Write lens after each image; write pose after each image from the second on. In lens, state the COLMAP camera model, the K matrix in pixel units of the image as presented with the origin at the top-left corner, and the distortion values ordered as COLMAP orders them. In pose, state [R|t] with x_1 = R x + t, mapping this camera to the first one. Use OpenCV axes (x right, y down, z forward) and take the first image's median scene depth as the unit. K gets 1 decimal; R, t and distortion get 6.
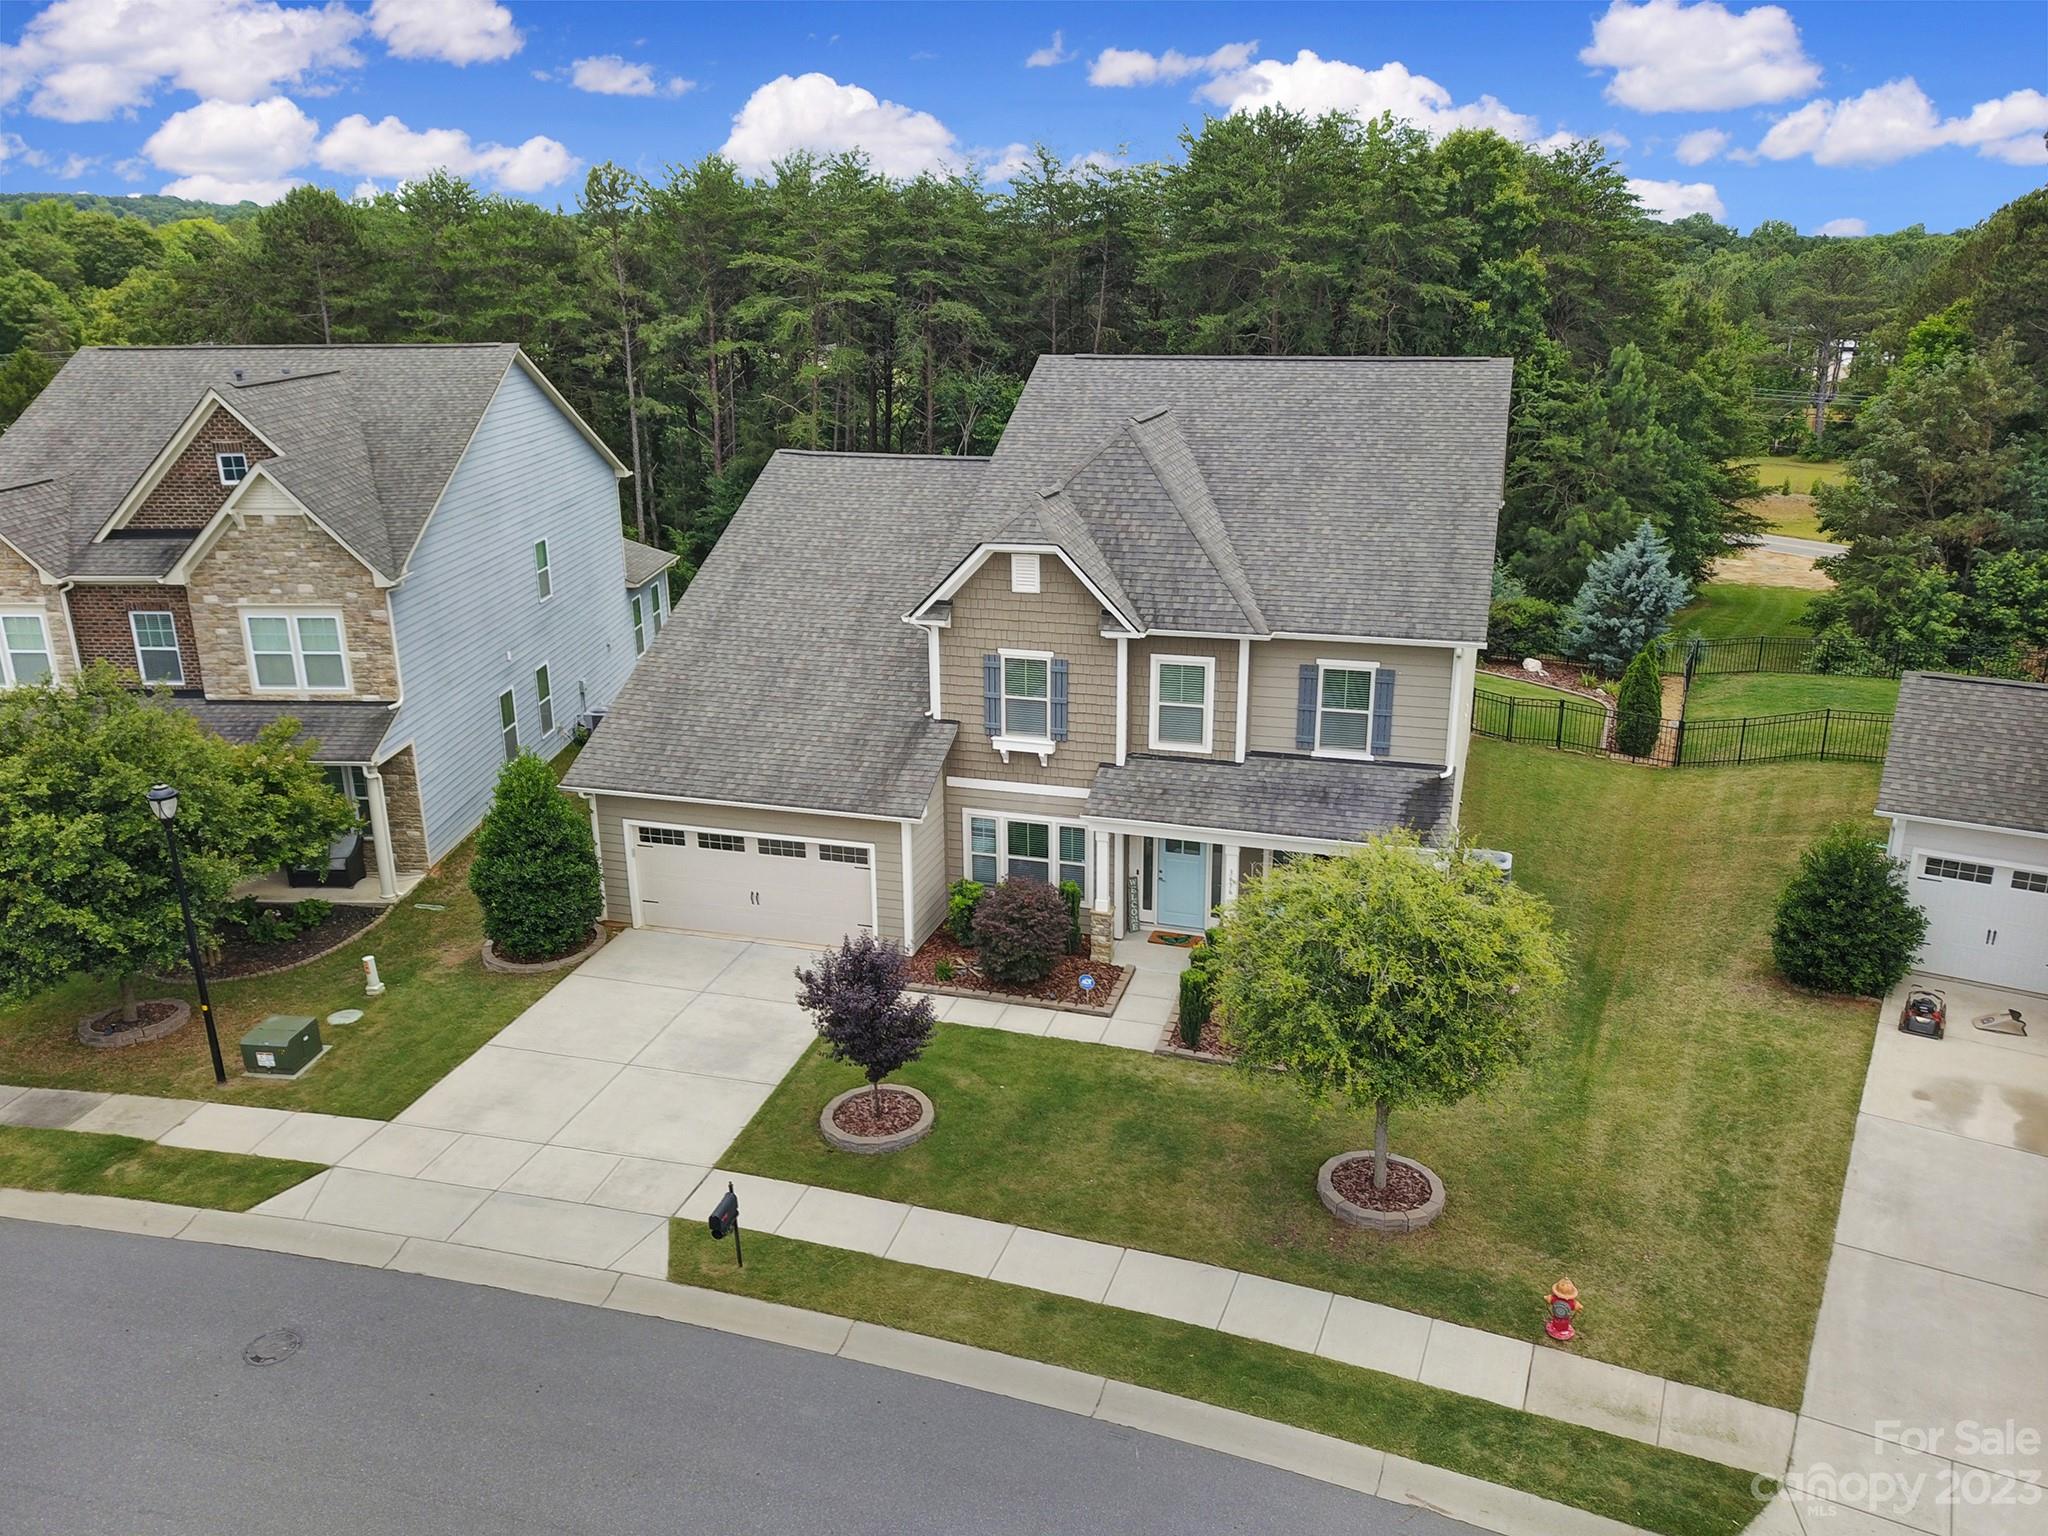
lens RADIAL K [[1591.7, 0, 1010.4], [0, 1591.7, 766.3], [0, 0, 1]] dist [0.006051, 0.001276]
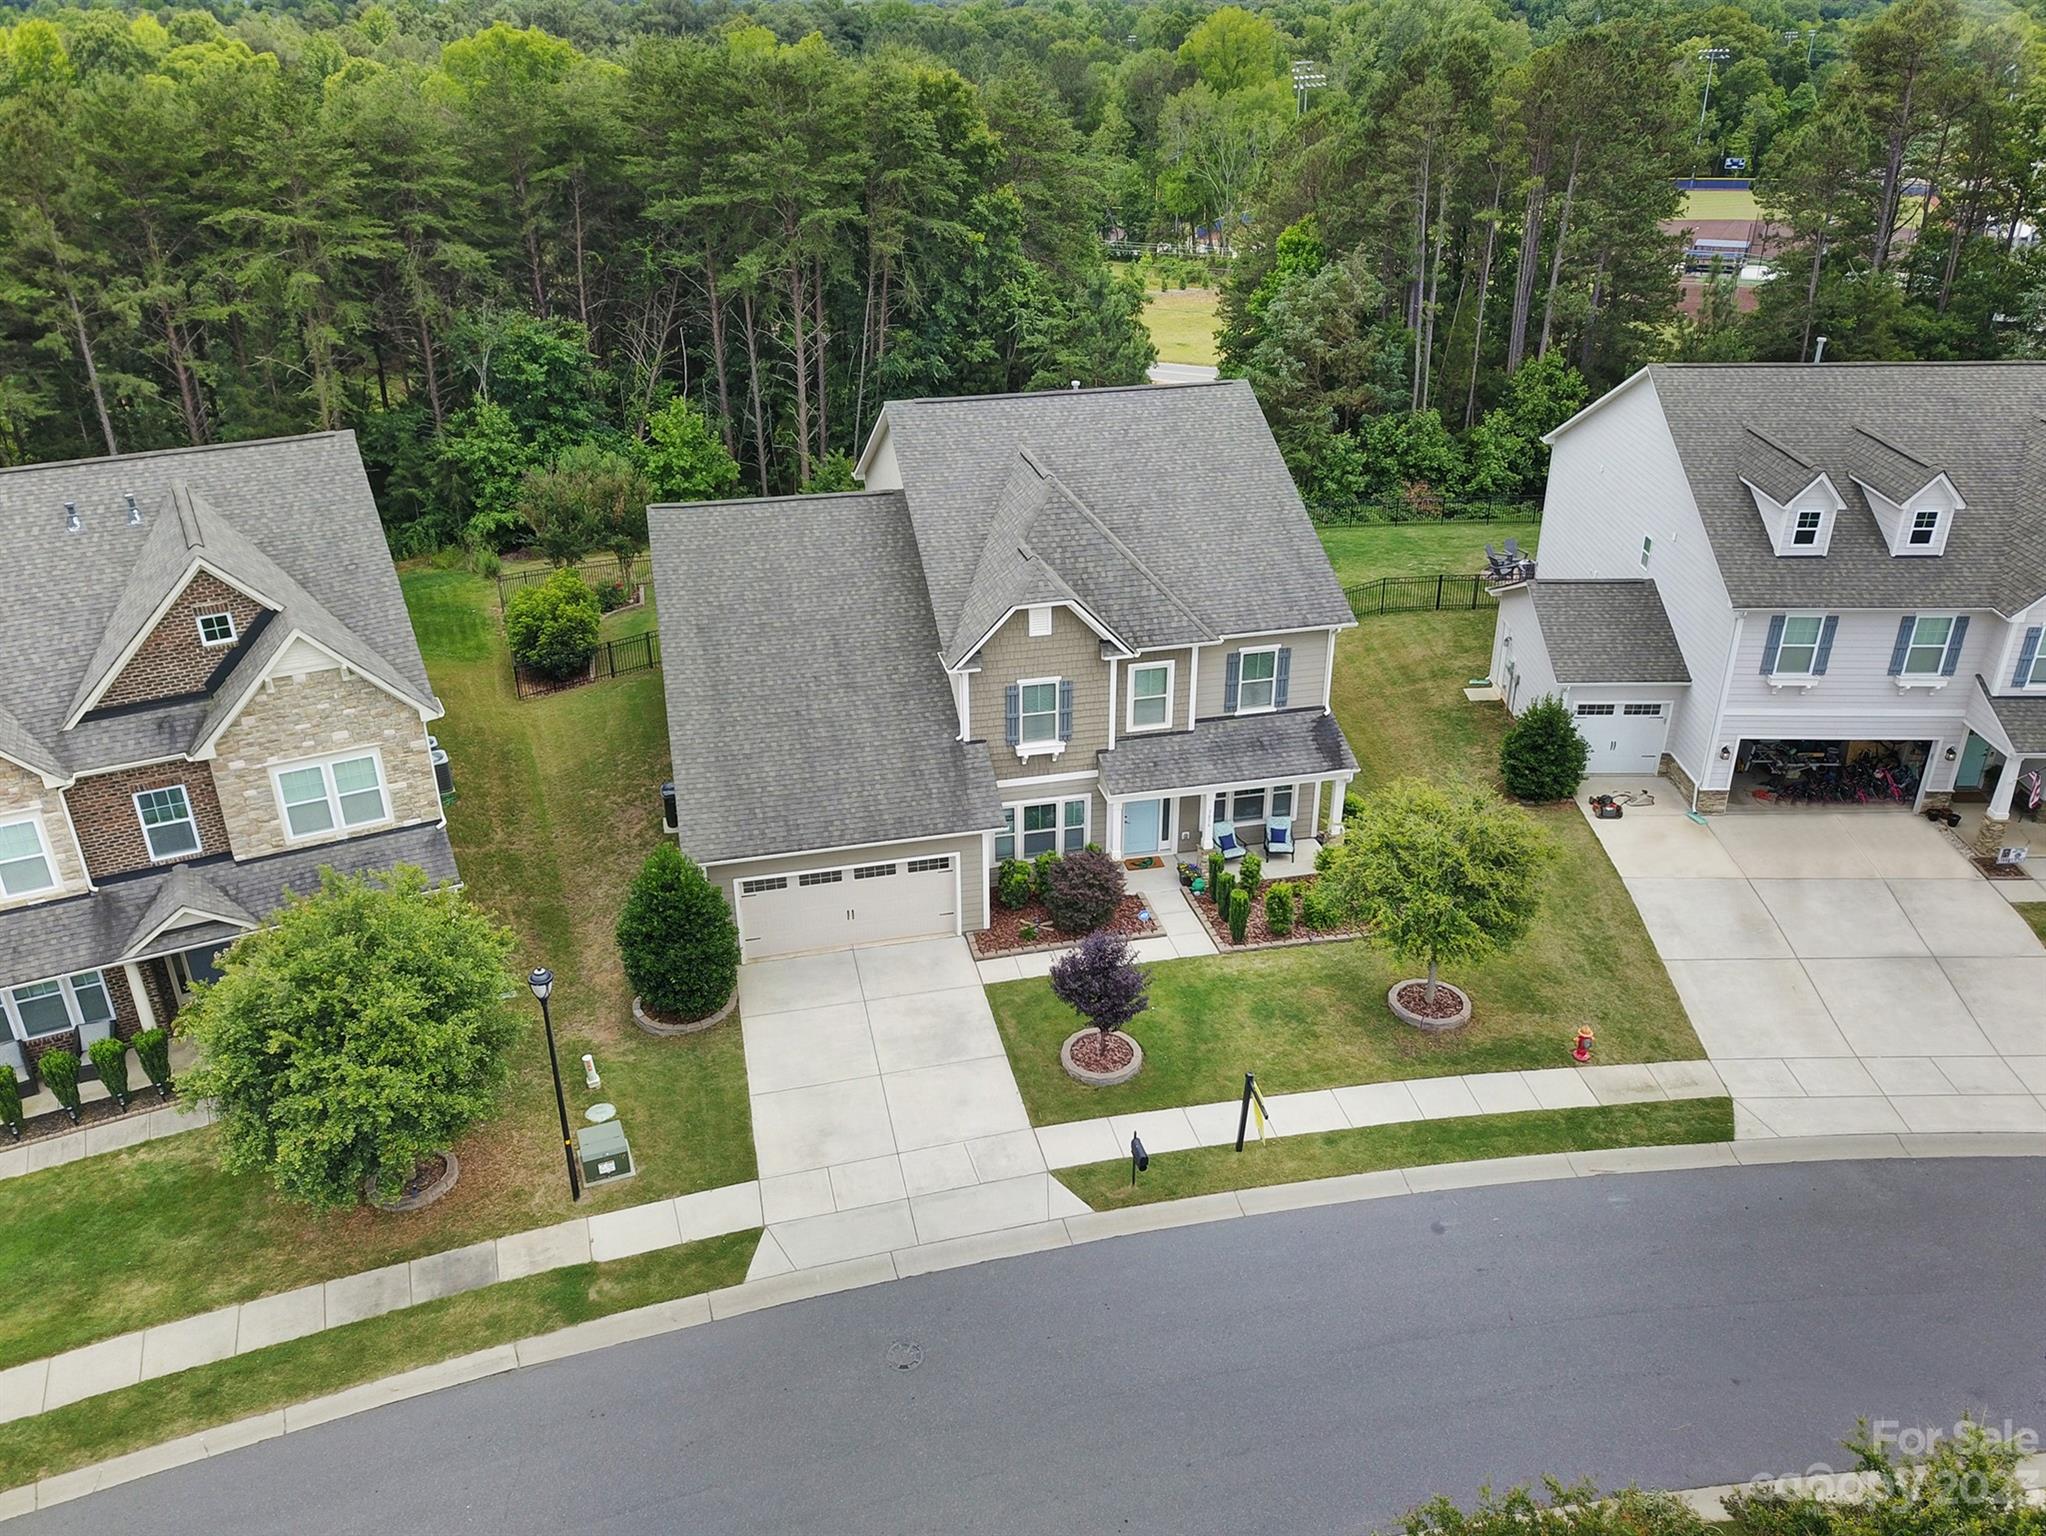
lens RADIAL K [[1590.2, 0, 1009.4], [0, 1590.2, 766.3], [0, 0, 1]] dist [0.006051, 0.001276]
pose [[0.863359, -0.217632, 0.455244, -0.605466], [0.152877, 0.972620, 0.175039, -0.229986], [-0.480873, -0.081525, 0.872992, -0.113716]]
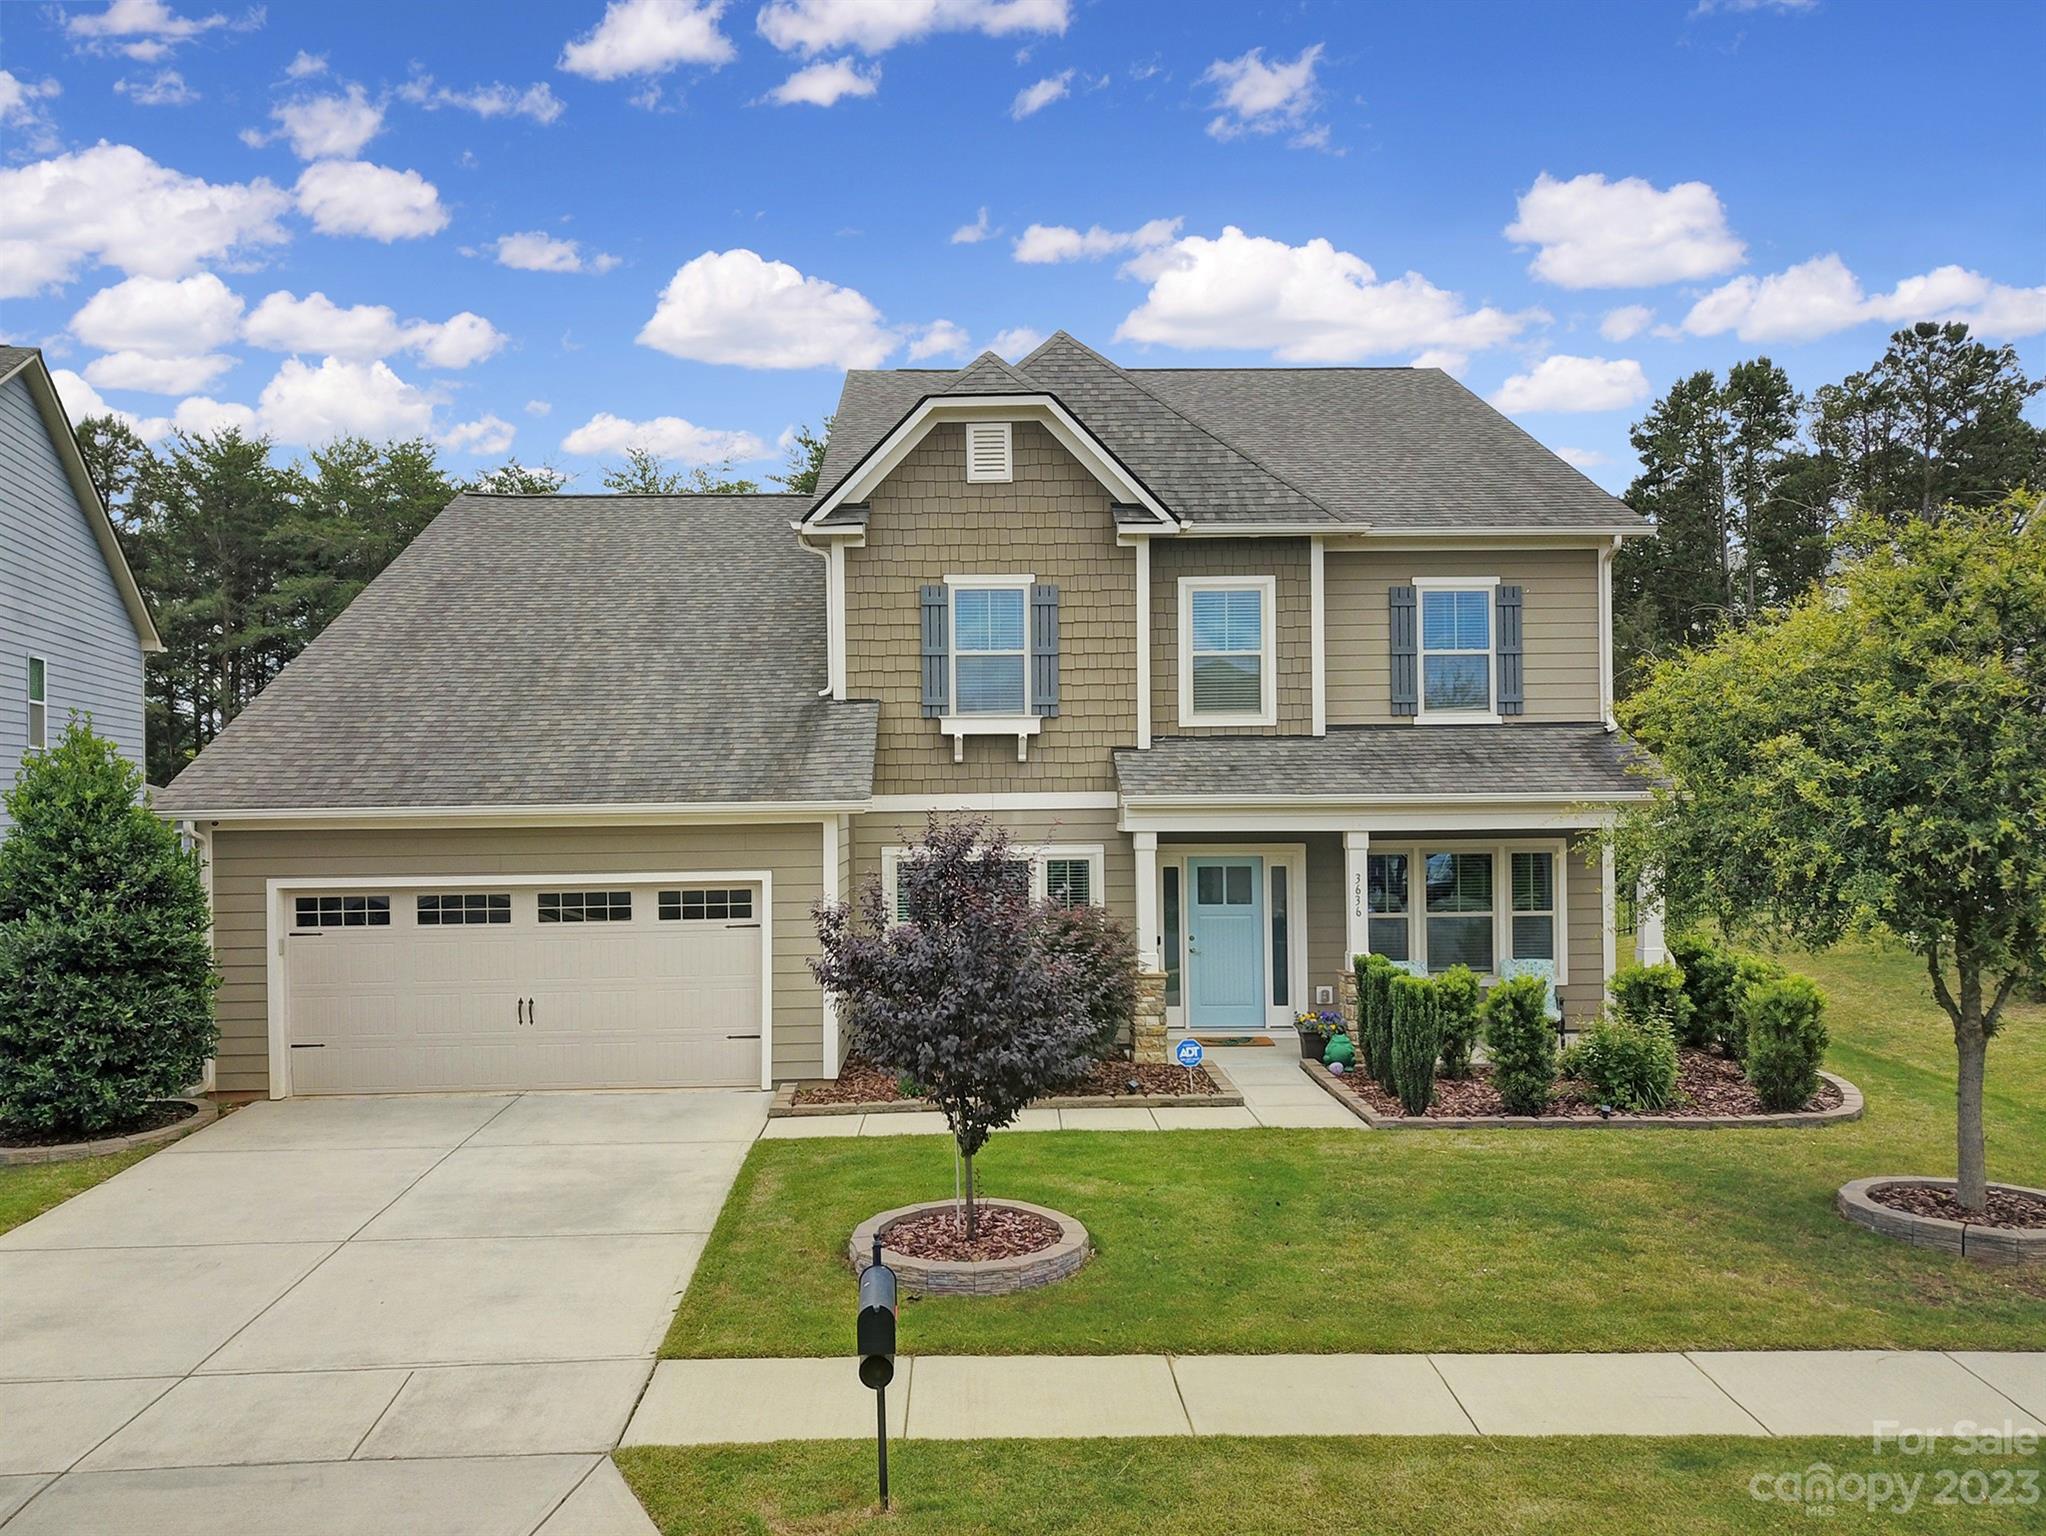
lens RADIAL K [[1586.5, 0, 1023.0], [0, 1586.5, 768.0], [0, 0, 1]] dist [-0.013519, -0.002738]
pose [[0.941510, 0.004697, 0.336954, -0.190487], [0.105184, 0.945850, -0.307088, 0.196197], [-0.320150, 0.324569, 0.890033, 0.448574]]
